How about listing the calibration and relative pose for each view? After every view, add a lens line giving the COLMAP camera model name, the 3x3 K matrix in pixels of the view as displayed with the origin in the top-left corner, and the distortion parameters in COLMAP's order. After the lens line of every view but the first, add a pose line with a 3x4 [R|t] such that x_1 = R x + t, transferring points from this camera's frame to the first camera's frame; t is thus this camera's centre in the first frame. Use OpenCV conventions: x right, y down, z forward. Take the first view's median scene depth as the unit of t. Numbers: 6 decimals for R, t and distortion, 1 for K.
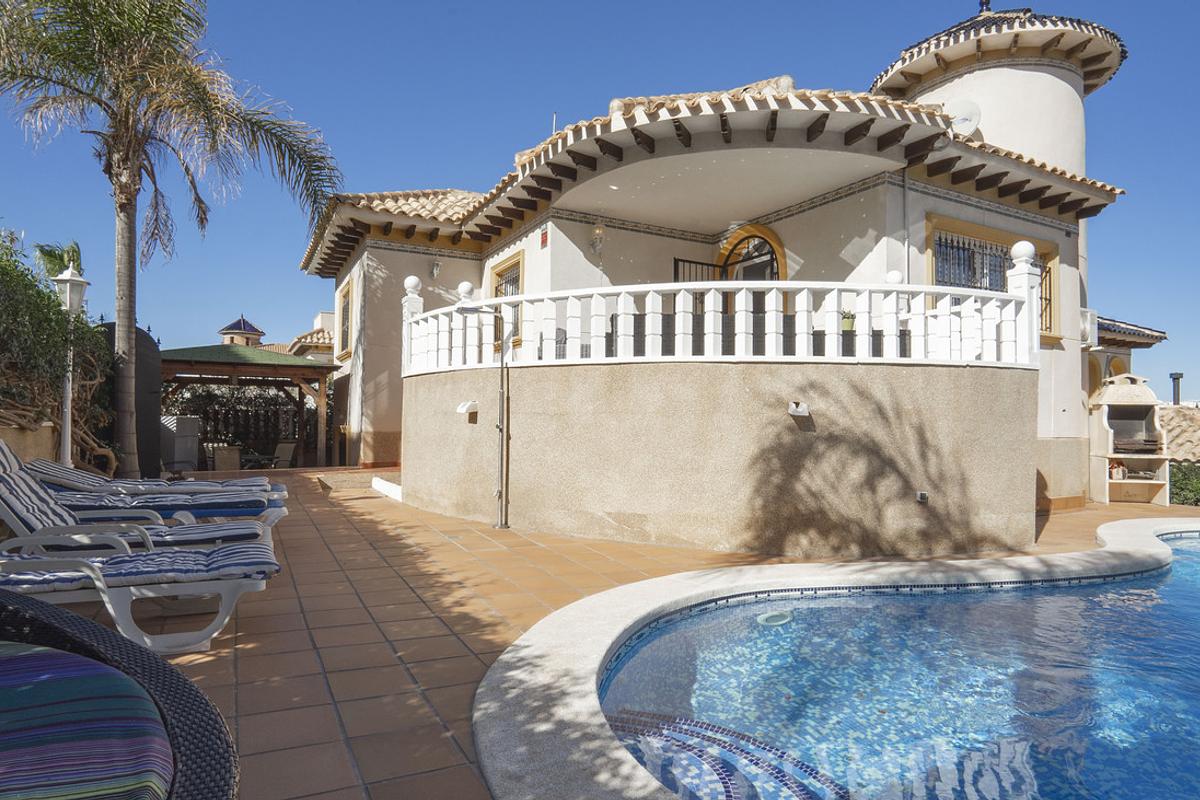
lens RADIAL K [[684.5, 0, 610.7], [0, 684.5, 408.5], [0, 0, 1]] dist [-0.034683, 0.012125]
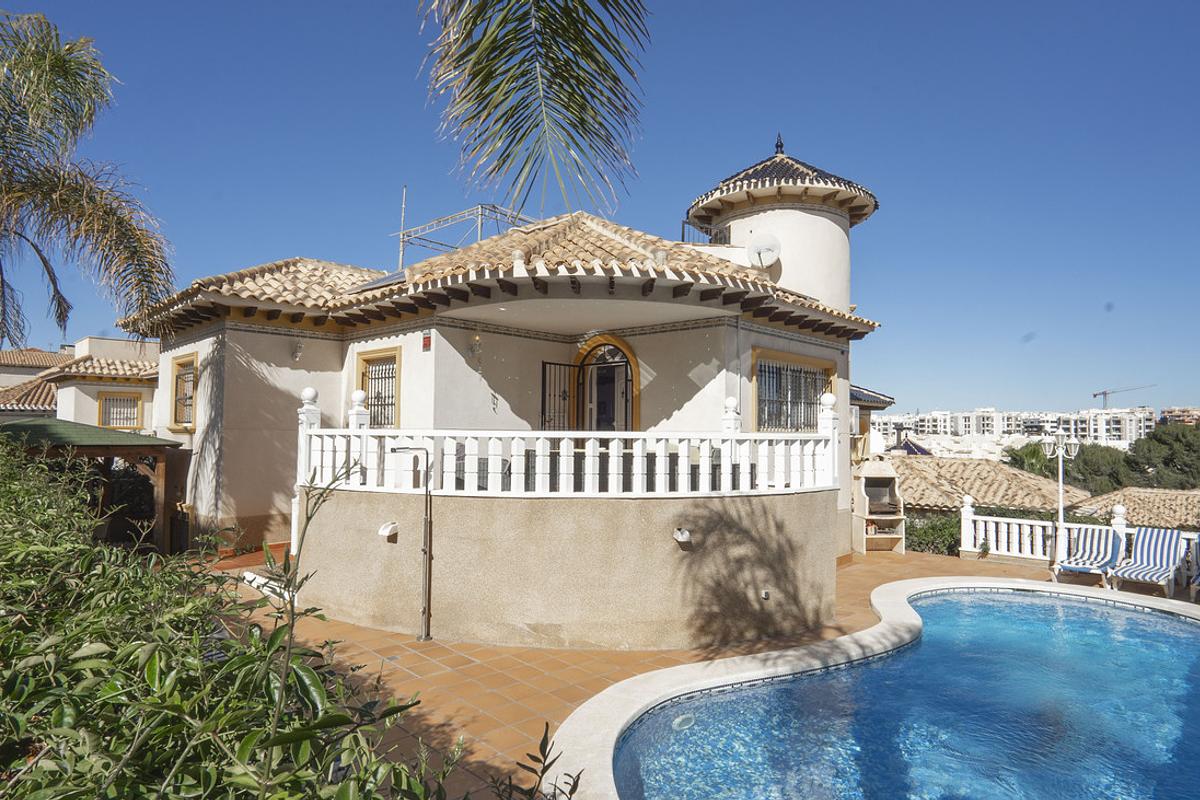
lens RADIAL K [[684.5, 0, 610.7], [0, 684.5, 408.5], [0, 0, 1]] dist [-0.034683, 0.012125]
pose [[0.950990, 0.010764, 0.309034, -0.157654], [-0.007631, 0.999907, -0.011347, -0.139133], [-0.309127, 0.008432, 0.950983, -0.113990]]
